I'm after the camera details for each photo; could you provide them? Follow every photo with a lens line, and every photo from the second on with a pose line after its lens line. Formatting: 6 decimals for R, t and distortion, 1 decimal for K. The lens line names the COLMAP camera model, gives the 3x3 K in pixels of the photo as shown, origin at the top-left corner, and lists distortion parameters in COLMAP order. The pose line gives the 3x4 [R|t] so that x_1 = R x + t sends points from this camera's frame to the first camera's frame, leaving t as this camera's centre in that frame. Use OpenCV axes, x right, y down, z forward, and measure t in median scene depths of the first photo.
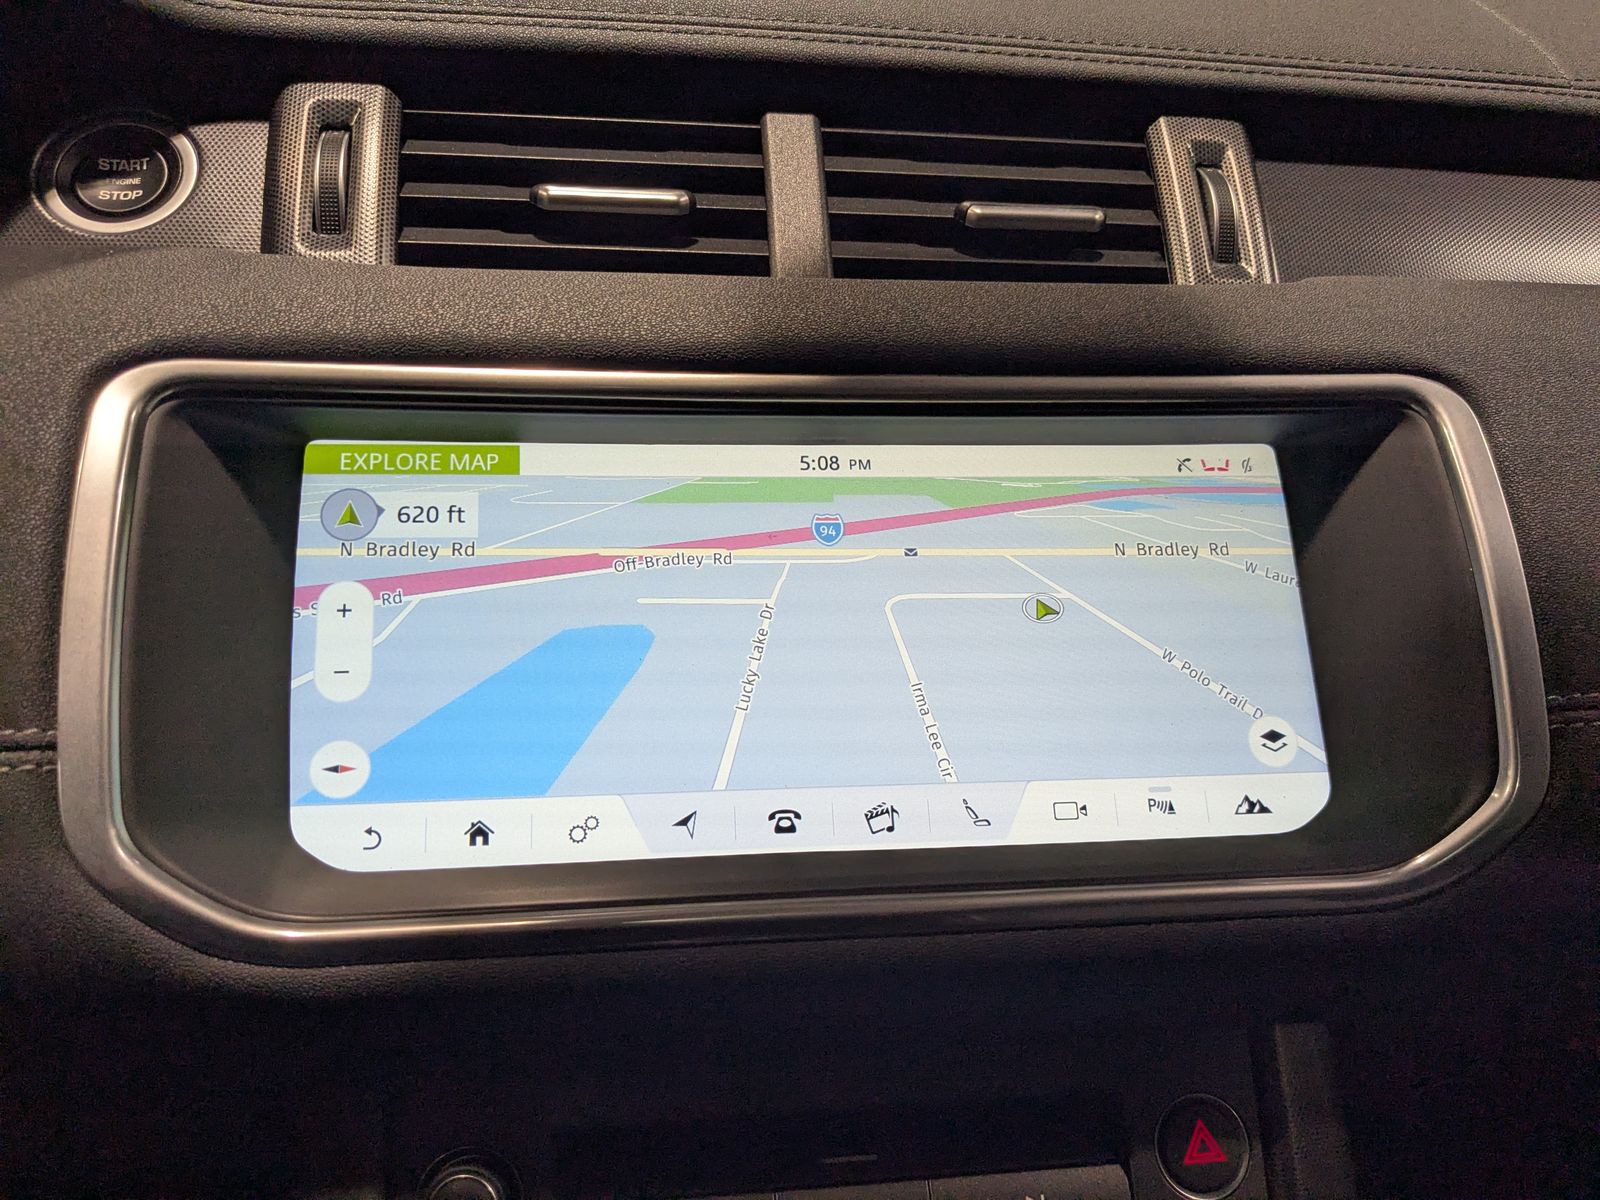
lens RADIAL K [[1260.8, 0, 806.5], [0, 1260.8, 615.1], [0, 0, 1]] dist [0.044168, -0.086855]
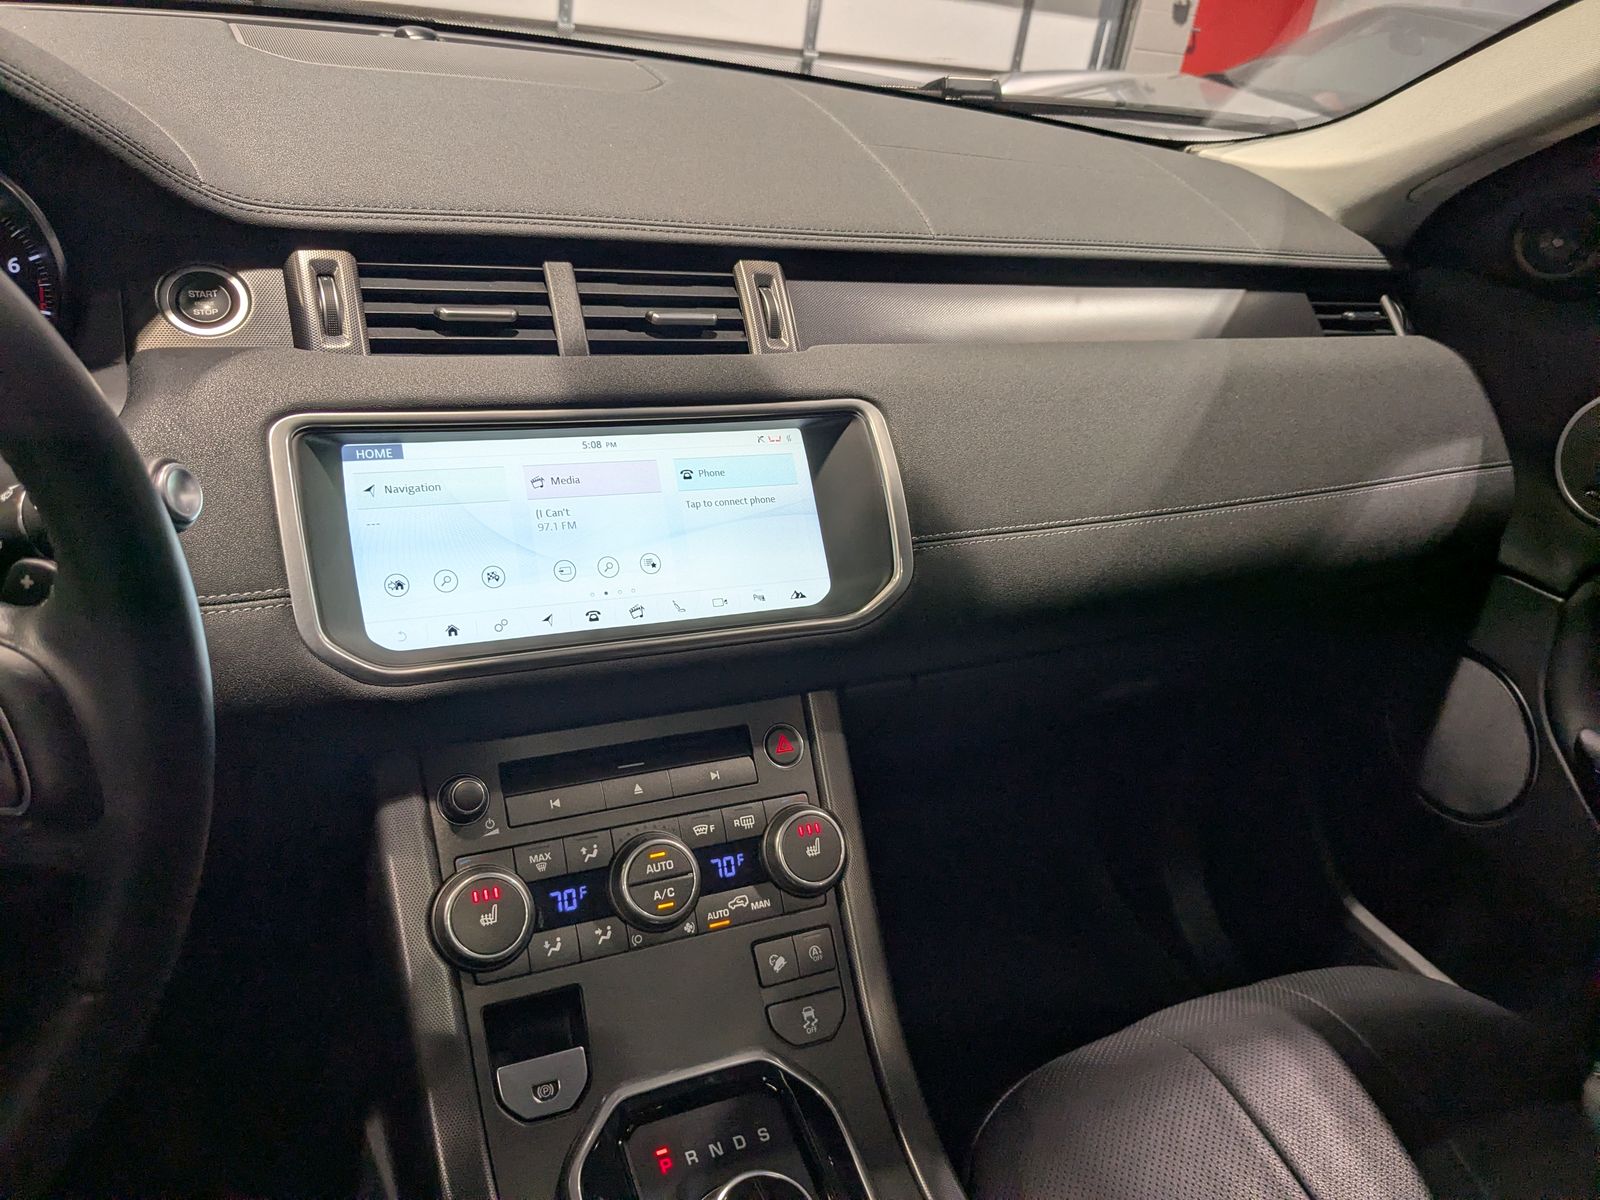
lens RADIAL K [[1299.5, 0, 811.6], [0, 1299.5, 552.4], [0, 0, 1]] dist [0.006064, -0.007218]
pose [[0.942866, -0.059700, 0.327779, -0.355951], [0.046585, 0.997774, 0.047725, -0.030265], [-0.329899, -0.029728, 0.943548, -1.117814]]
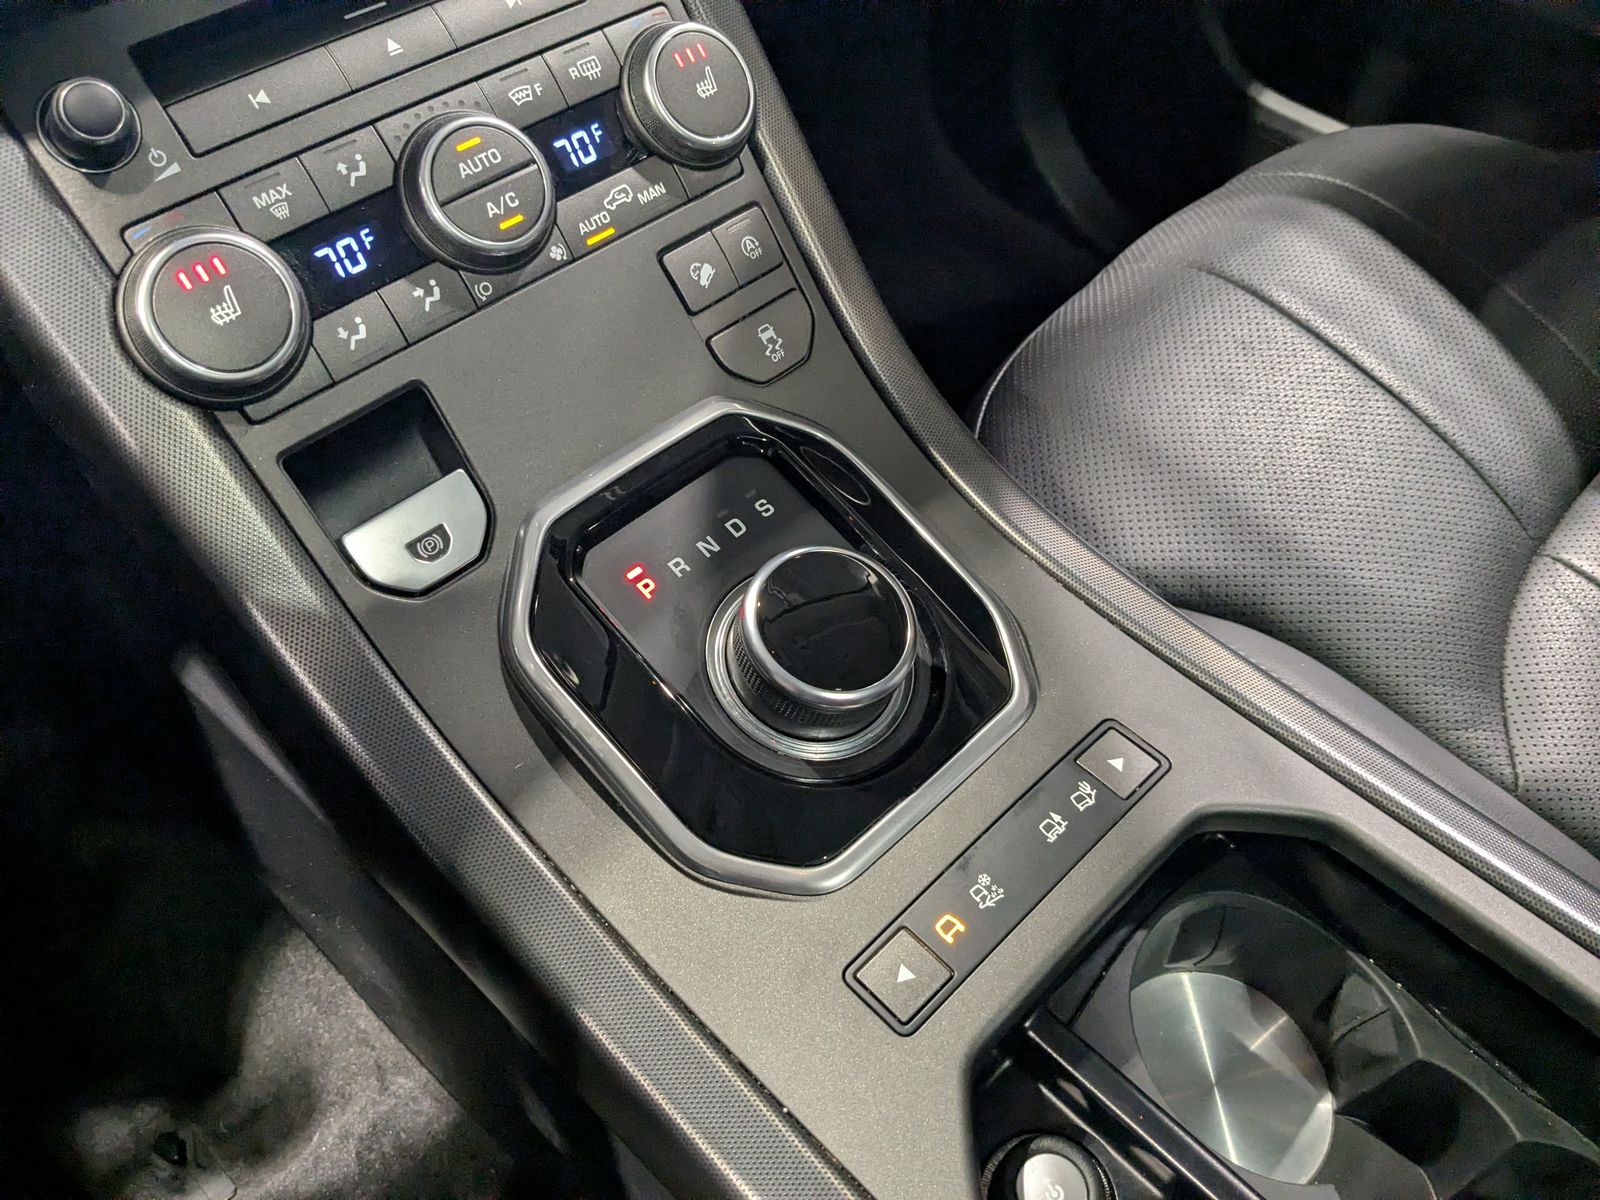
lens RADIAL K [[1281.7, 0, 792.3], [0, 1281.7, 595.6], [0, 0, 1]] dist [0.040753, -0.091945]
pose [[0.803870, -0.474606, 0.358528, -0.327330], [0.256396, 0.820380, 0.511114, 0.333383], [-0.536707, -0.318943, 0.781166, -0.364103]]
